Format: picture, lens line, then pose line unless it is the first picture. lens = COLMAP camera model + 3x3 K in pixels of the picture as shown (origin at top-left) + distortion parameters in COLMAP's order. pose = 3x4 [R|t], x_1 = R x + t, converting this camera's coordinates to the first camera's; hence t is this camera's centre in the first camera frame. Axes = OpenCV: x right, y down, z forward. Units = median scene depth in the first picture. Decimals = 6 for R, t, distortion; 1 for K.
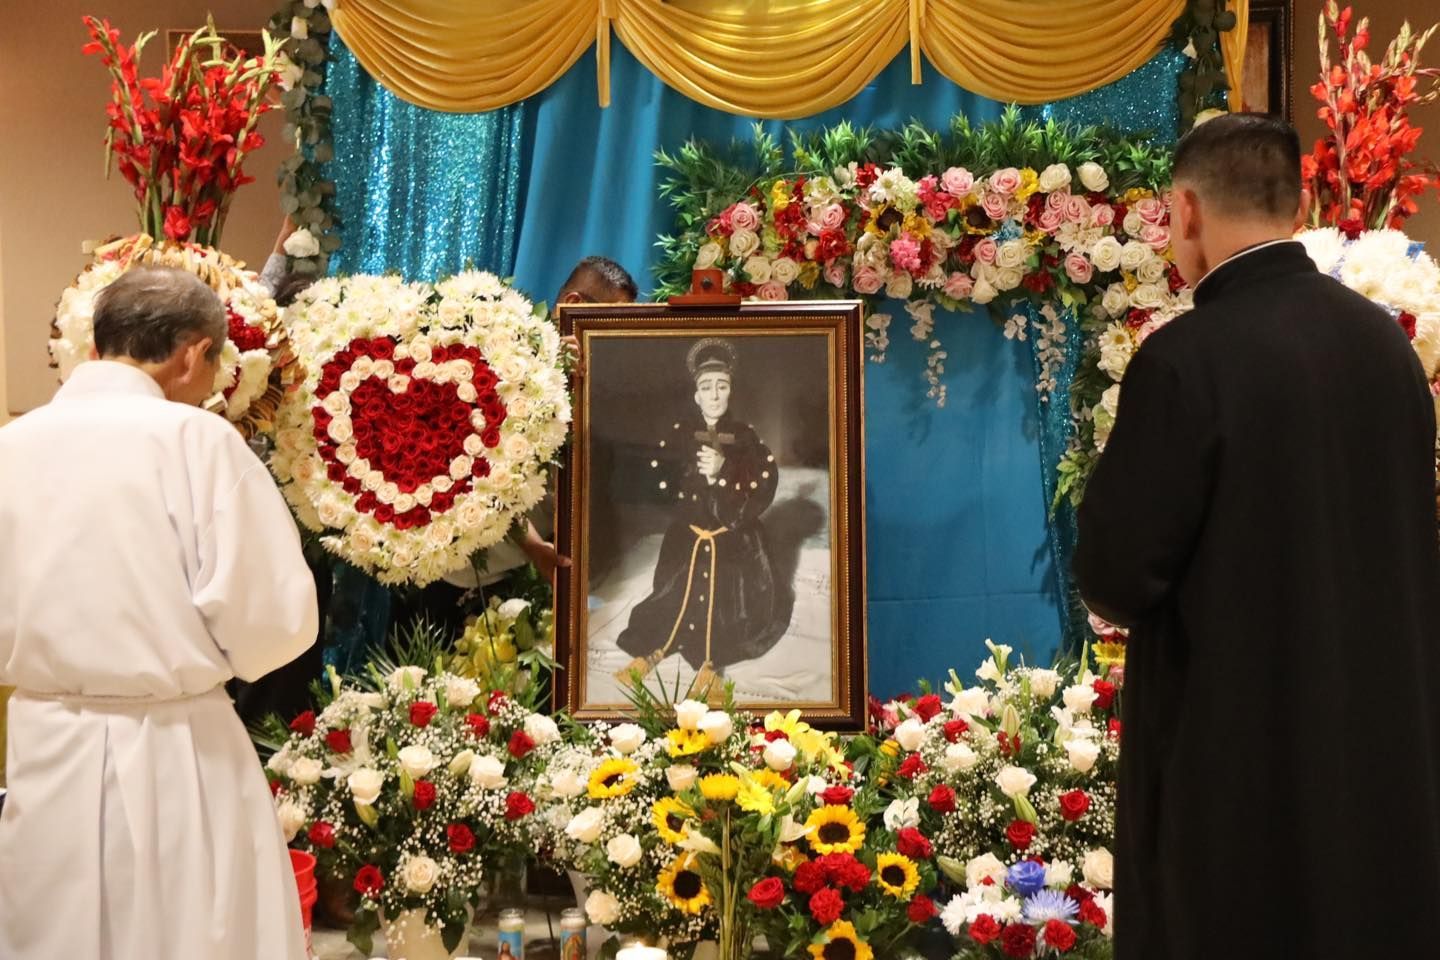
lens RADIAL K [[2232.7, 0, 744.3], [0, 2232.7, 471.1], [0, 0, 1]] dist [0.157356, 0.584116]
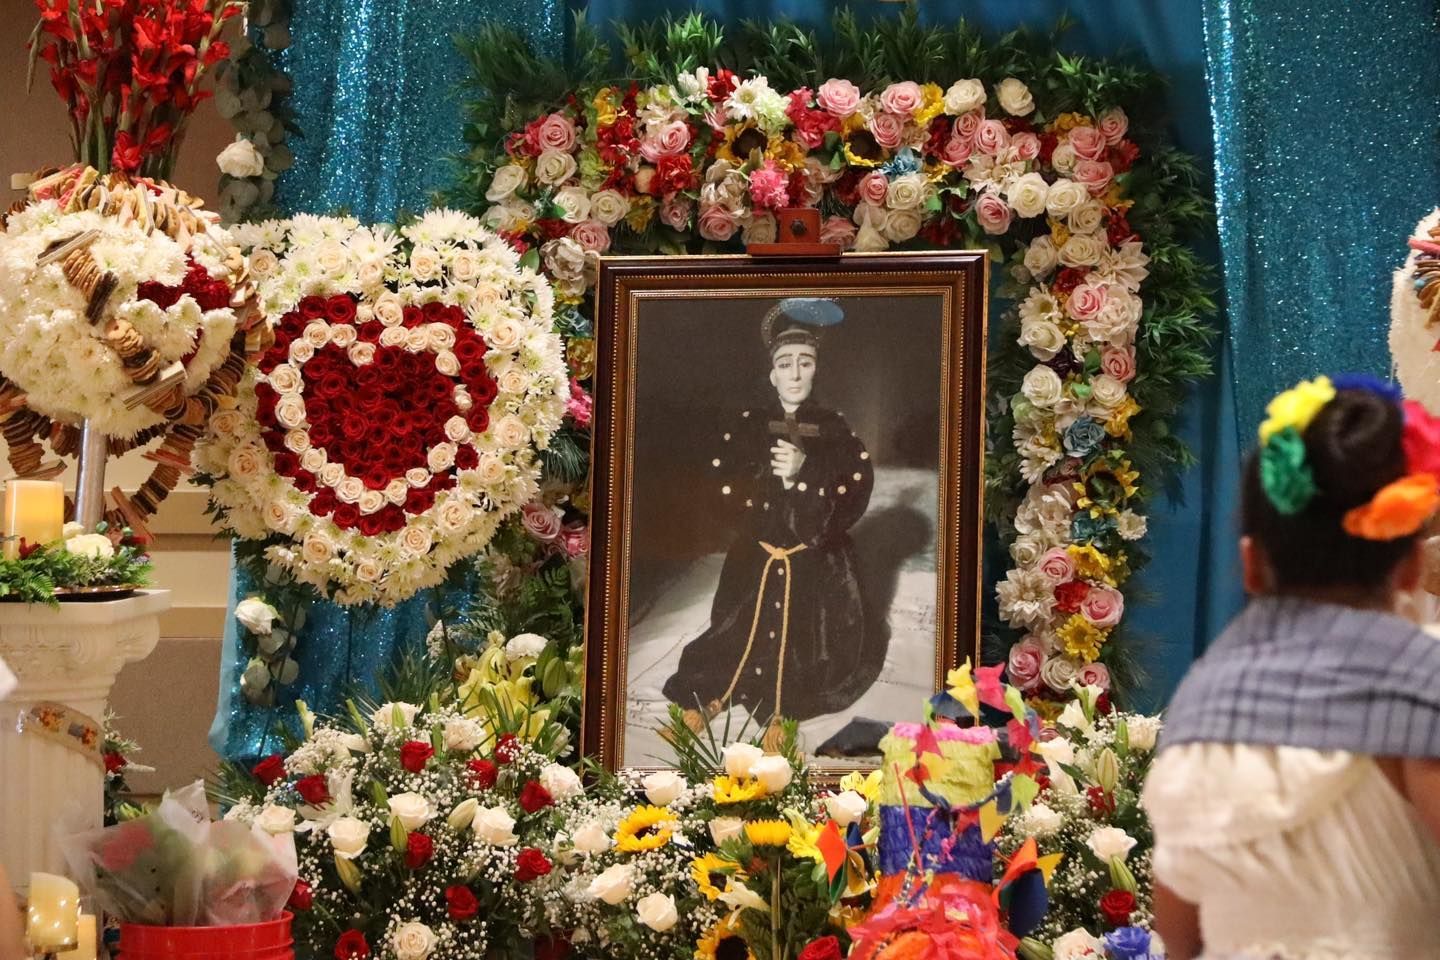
lens RADIAL K [[6262.6, 0, 773.4], [0, 6262.6, 483.6], [0, 0, 1]] dist [1.459584, -2.125346]
pose [[0.998126, 0.013232, -0.059741, 0.123926], [-0.014420, 0.999706, -0.019506, 0.052410], [0.059465, 0.020330, 0.998023, -1.303430]]
